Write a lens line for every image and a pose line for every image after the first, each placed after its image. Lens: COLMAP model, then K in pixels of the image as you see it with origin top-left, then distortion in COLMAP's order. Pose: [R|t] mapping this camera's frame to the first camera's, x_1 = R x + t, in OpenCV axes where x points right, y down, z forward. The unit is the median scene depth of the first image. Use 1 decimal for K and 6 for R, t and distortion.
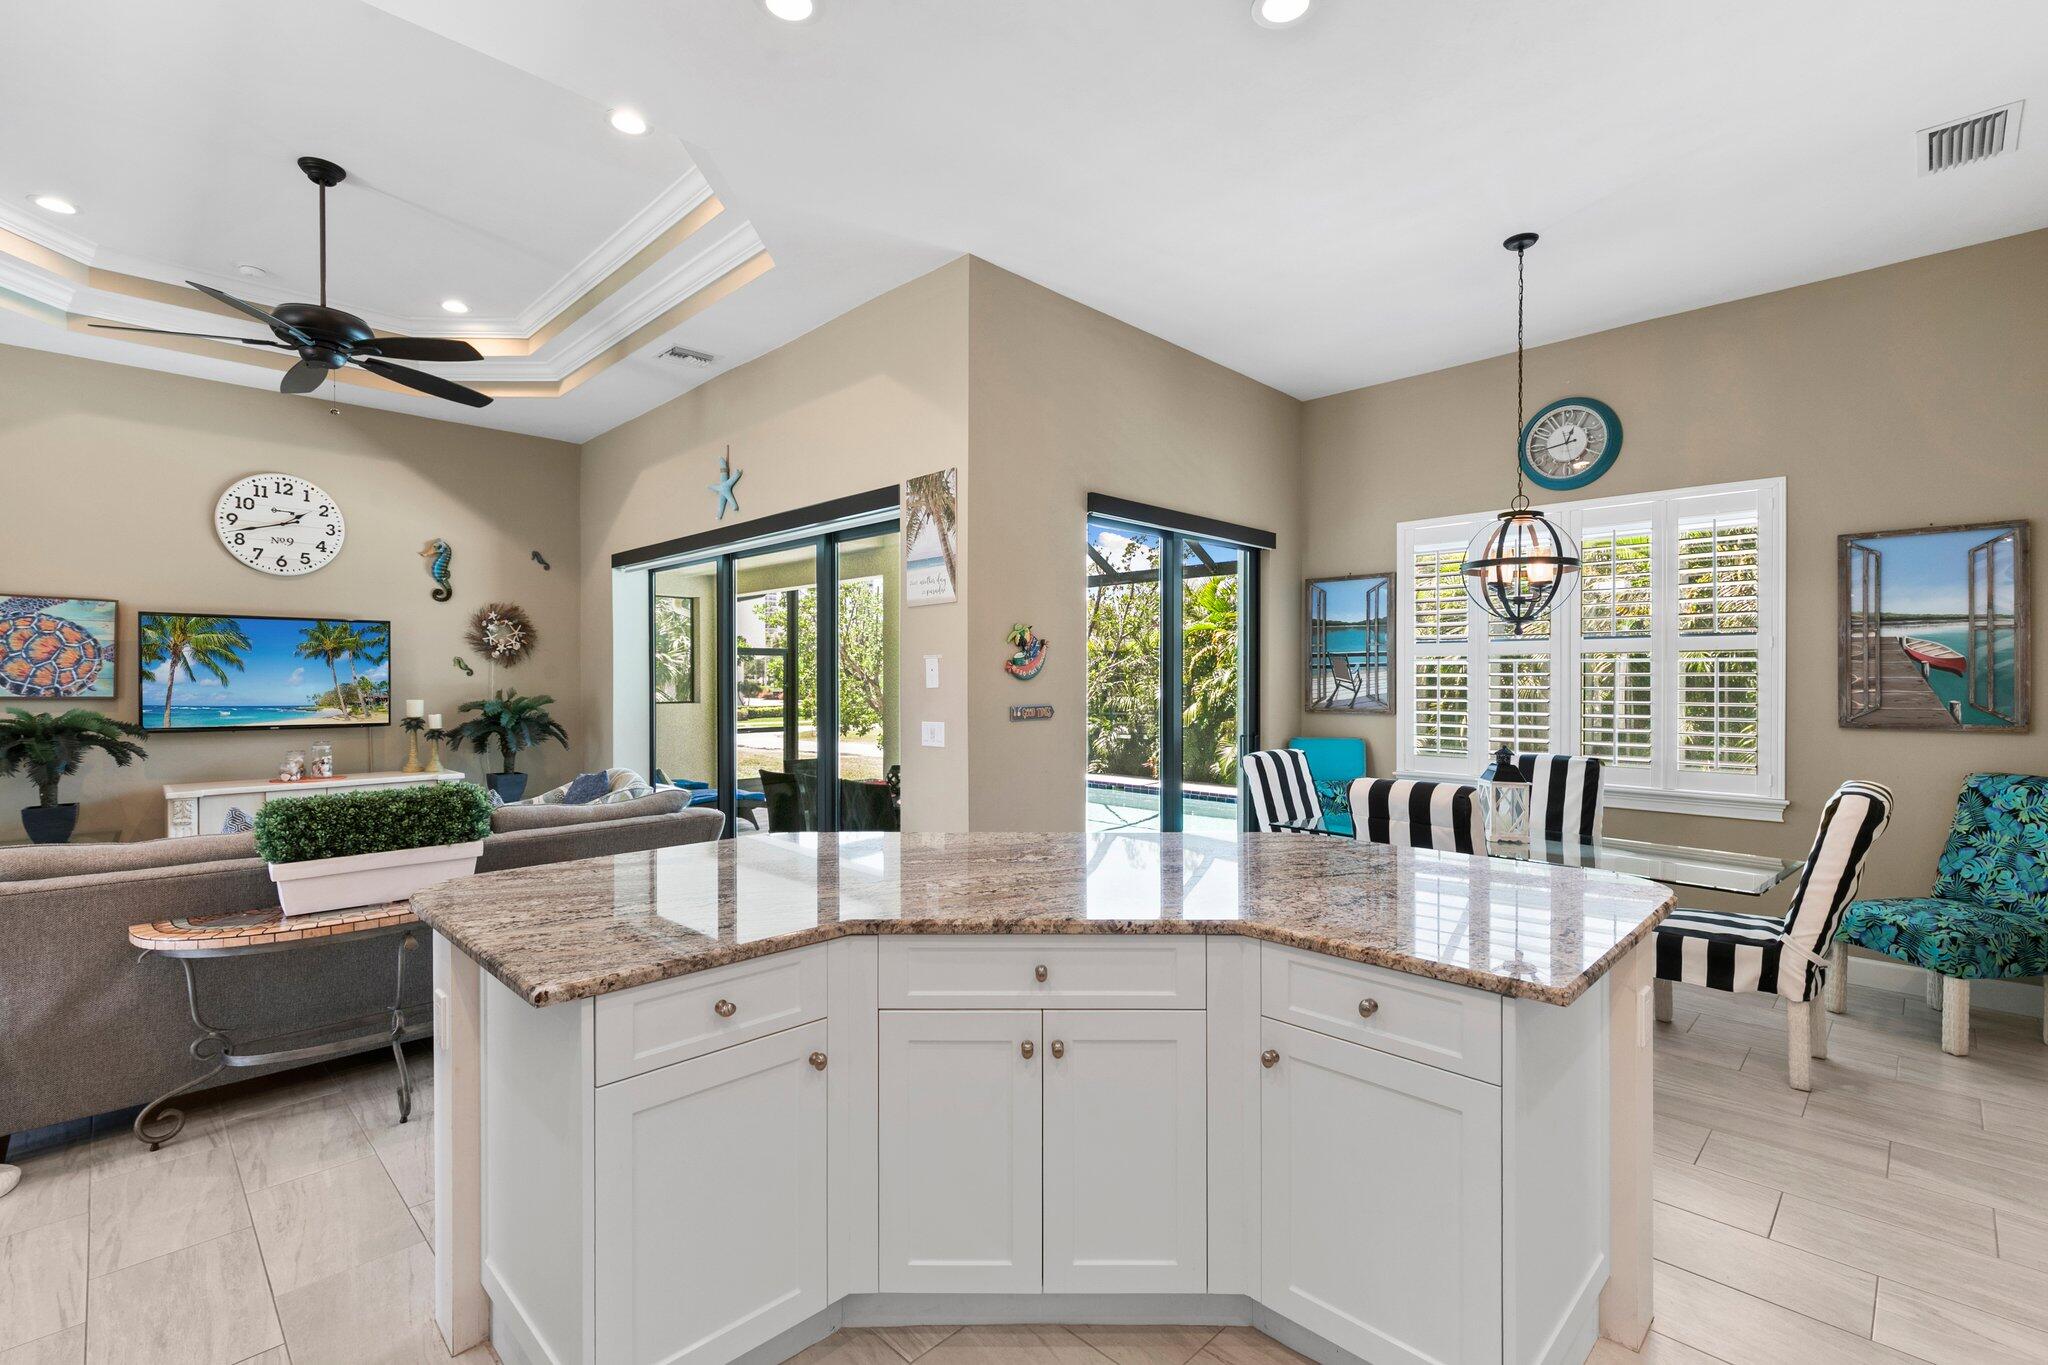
lens RADIAL K [[921.2, 0, 1019.5], [0, 921.2, 683.4], [0, 0, 1]] dist [0.006751, -0.000611]
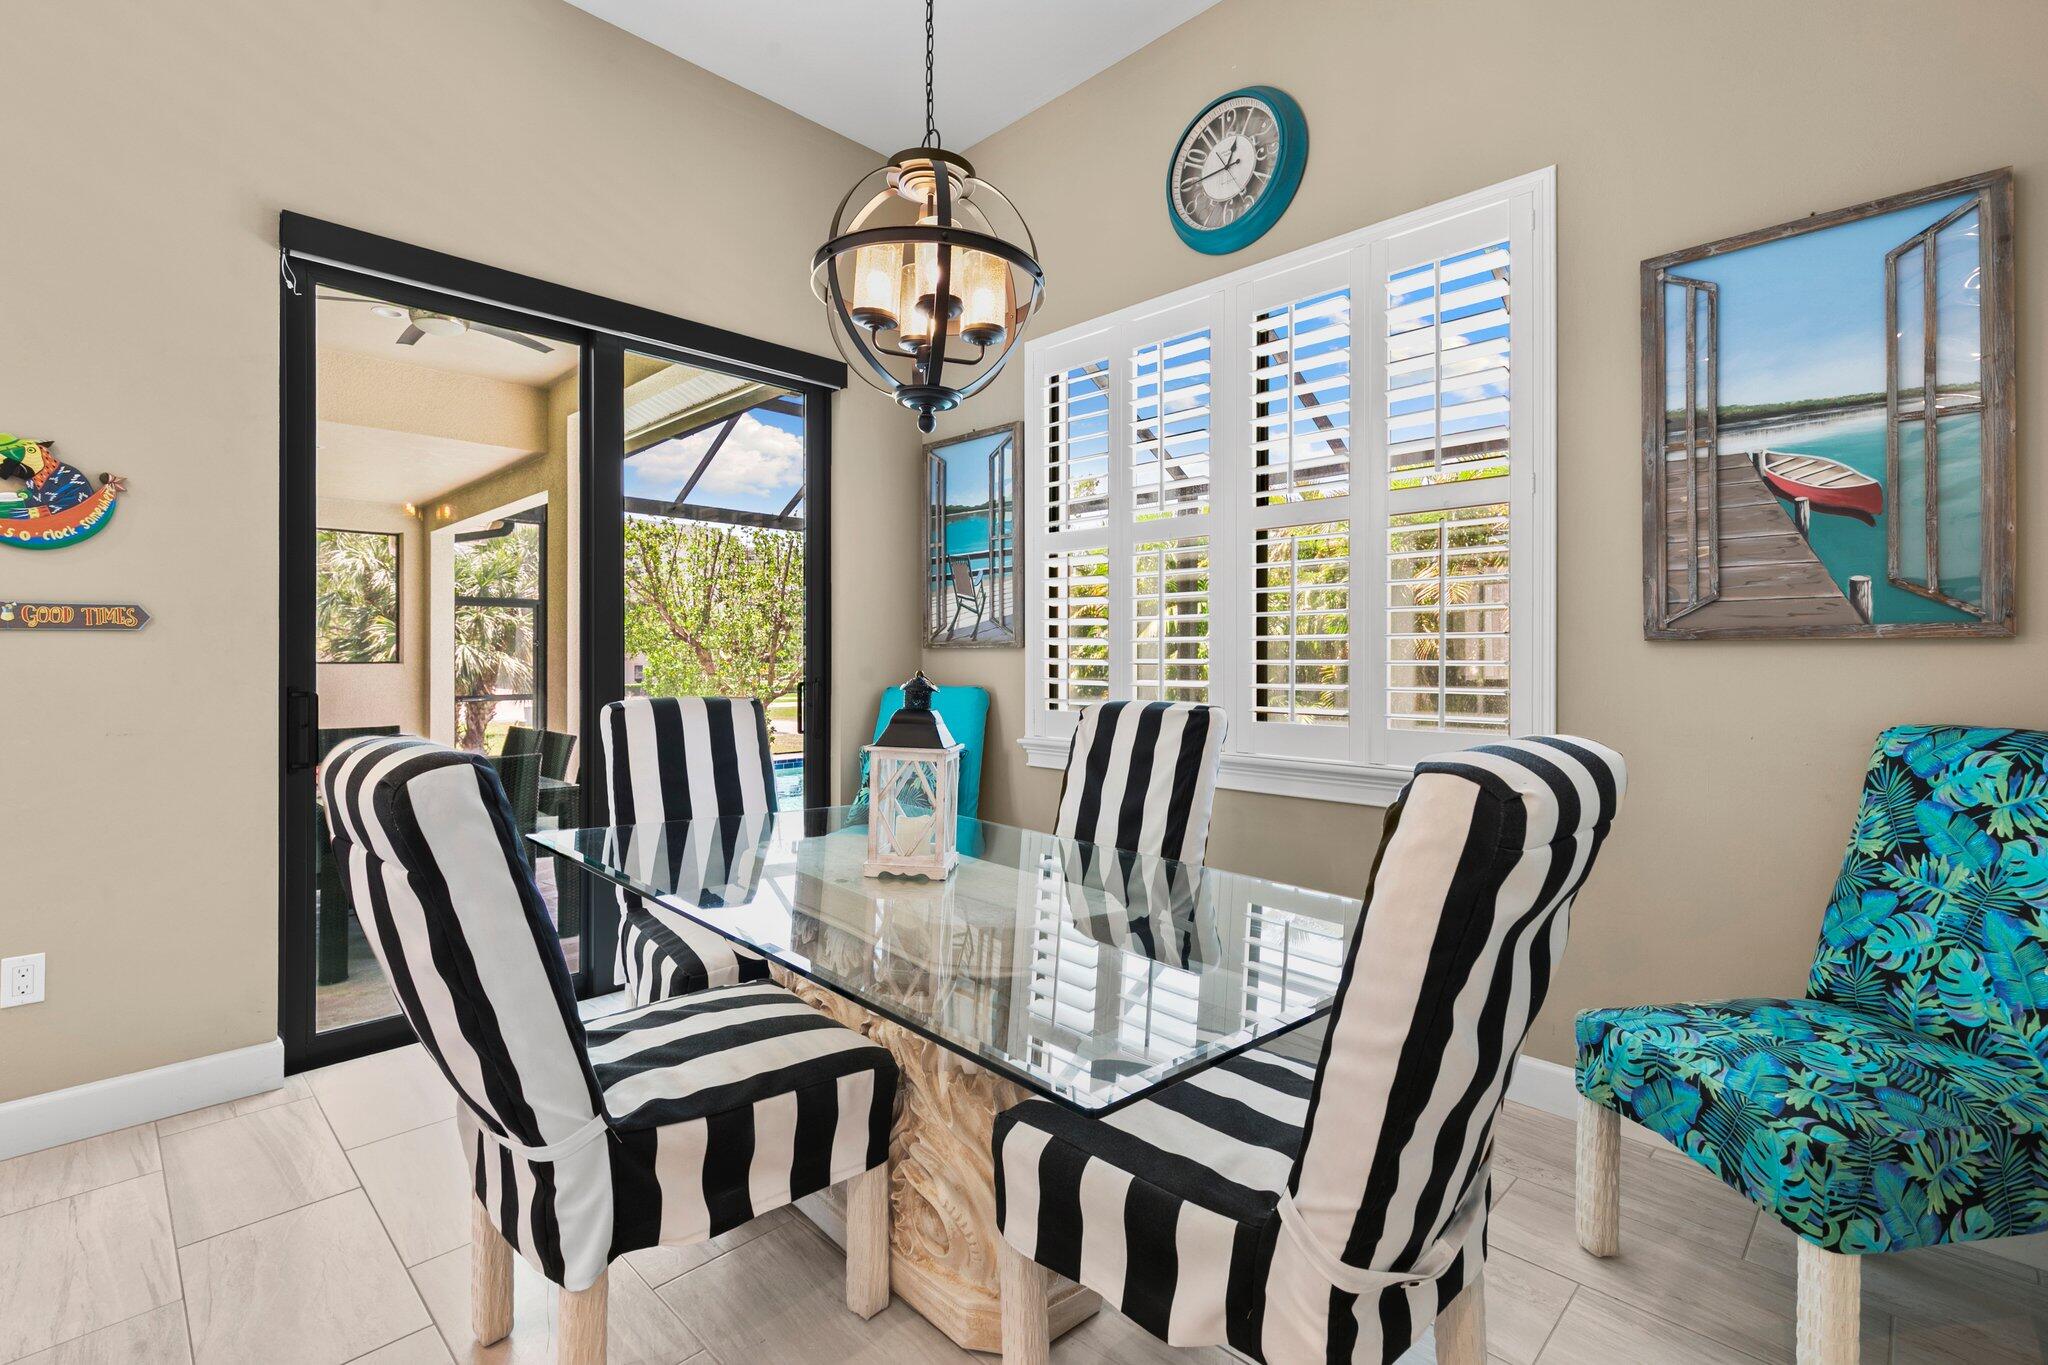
lens RADIAL K [[921.2, 0, 1034.8], [0, 921.2, 660.3], [0, 0, 1]] dist [0.006751, -0.000611]
pose [[0.999966, -0.000722, 0.008206, 0.522420], [0.000761, 0.999988, -0.004758, 0.057581], [-0.008202, 0.004764, 0.999955, 0.474579]]
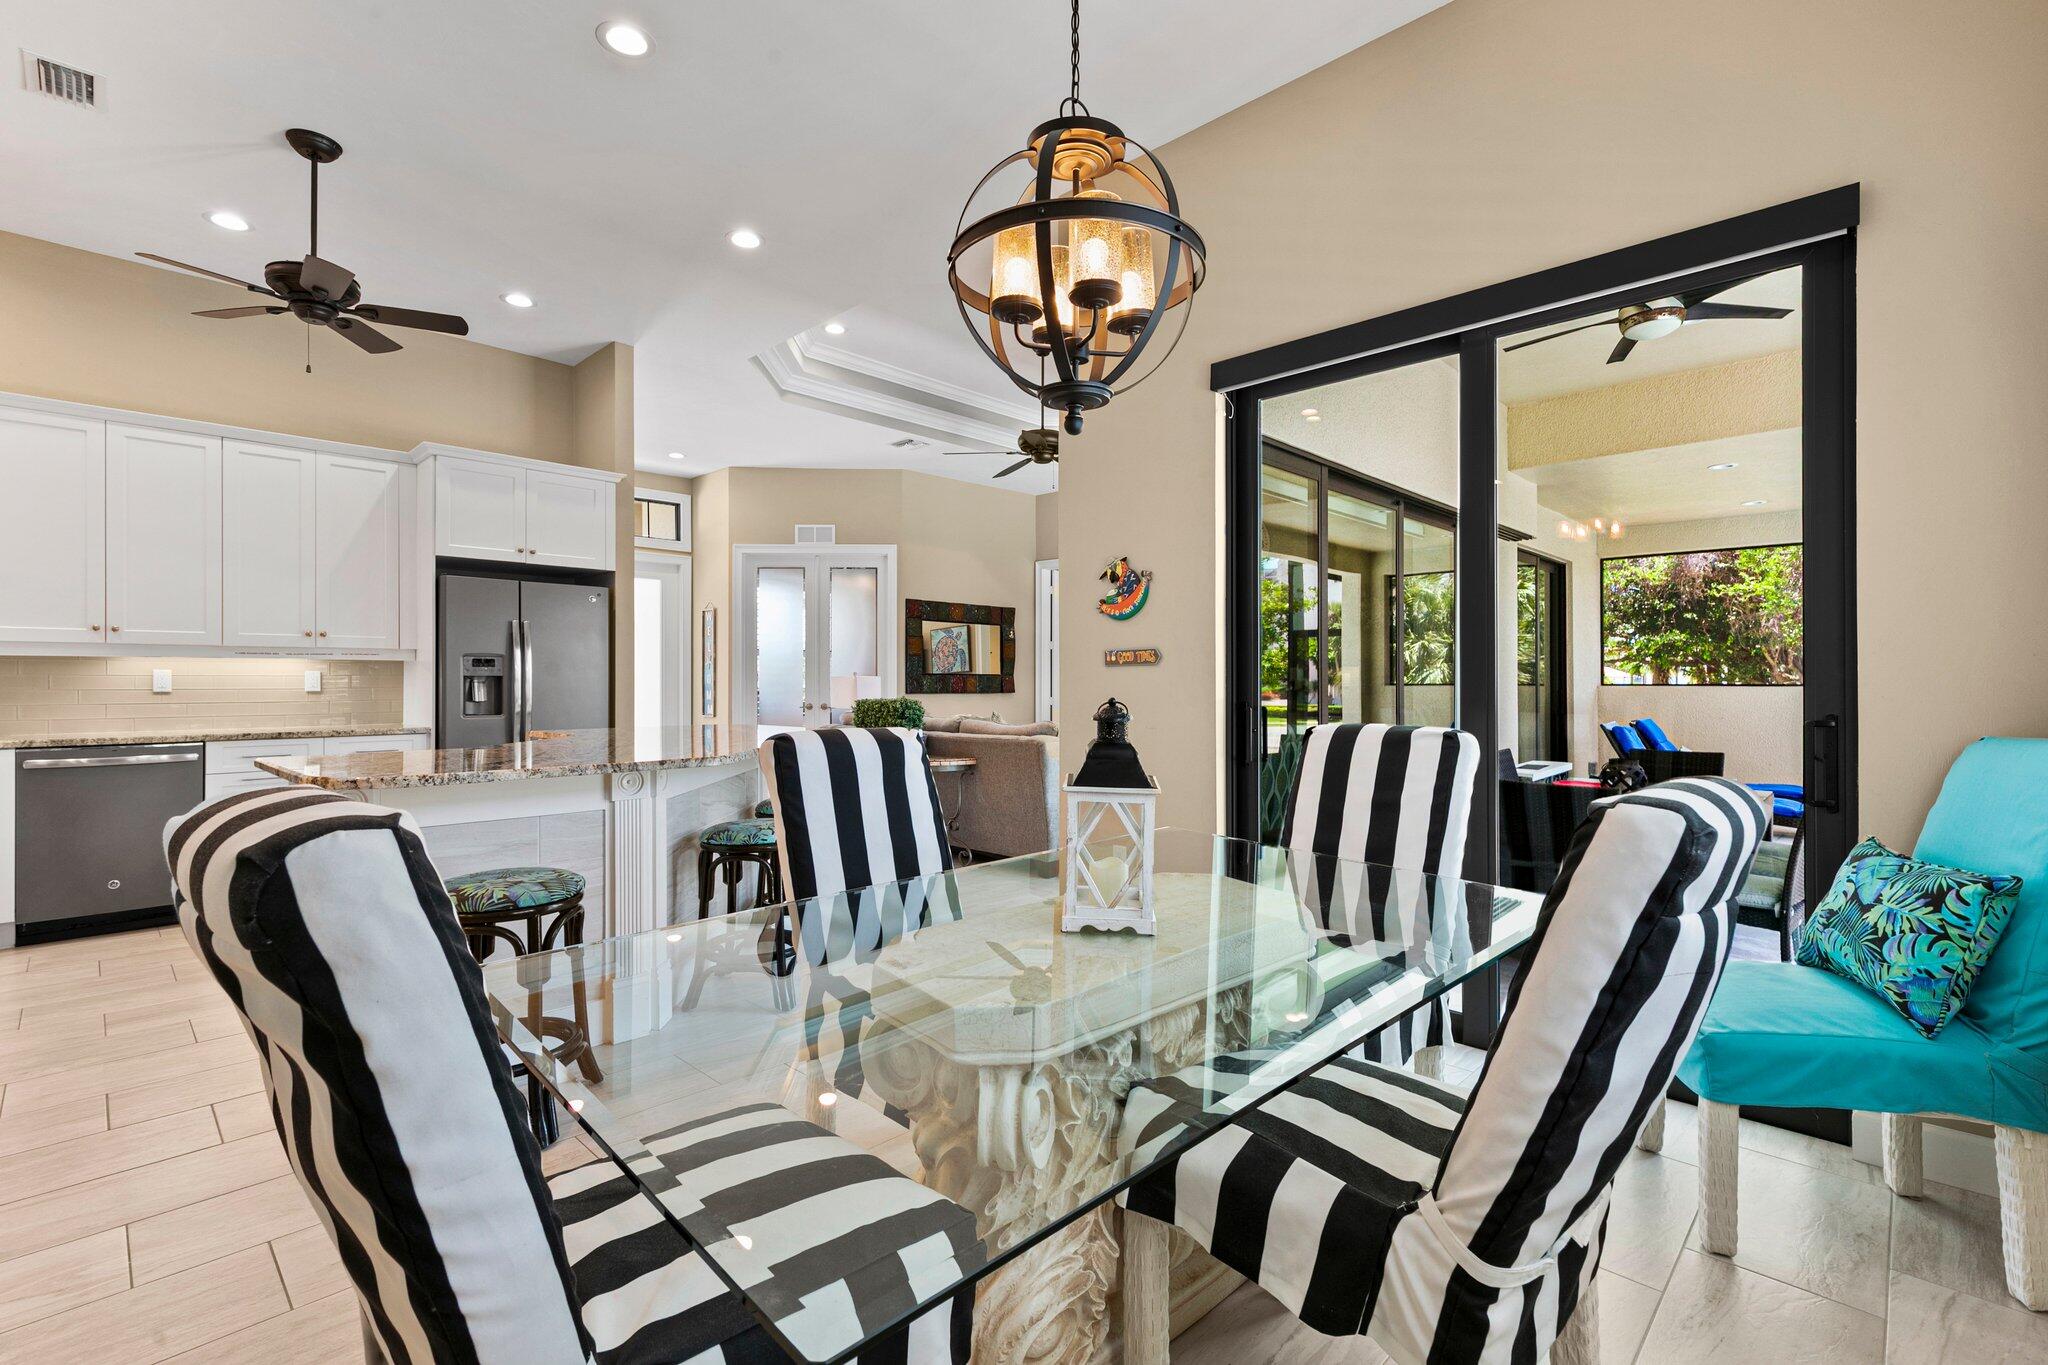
lens RADIAL K [[921.2, 0, 1026.6], [0, 921.2, 674.6], [0, 0, 1]] dist [0.006751, -0.000611]
pose [[0.017144, -0.006634, -0.999831, 0.859517], [-0.004339, 0.999968, -0.006709, 0.053460], [0.999844, 0.004453, 0.017114, 0.866688]]
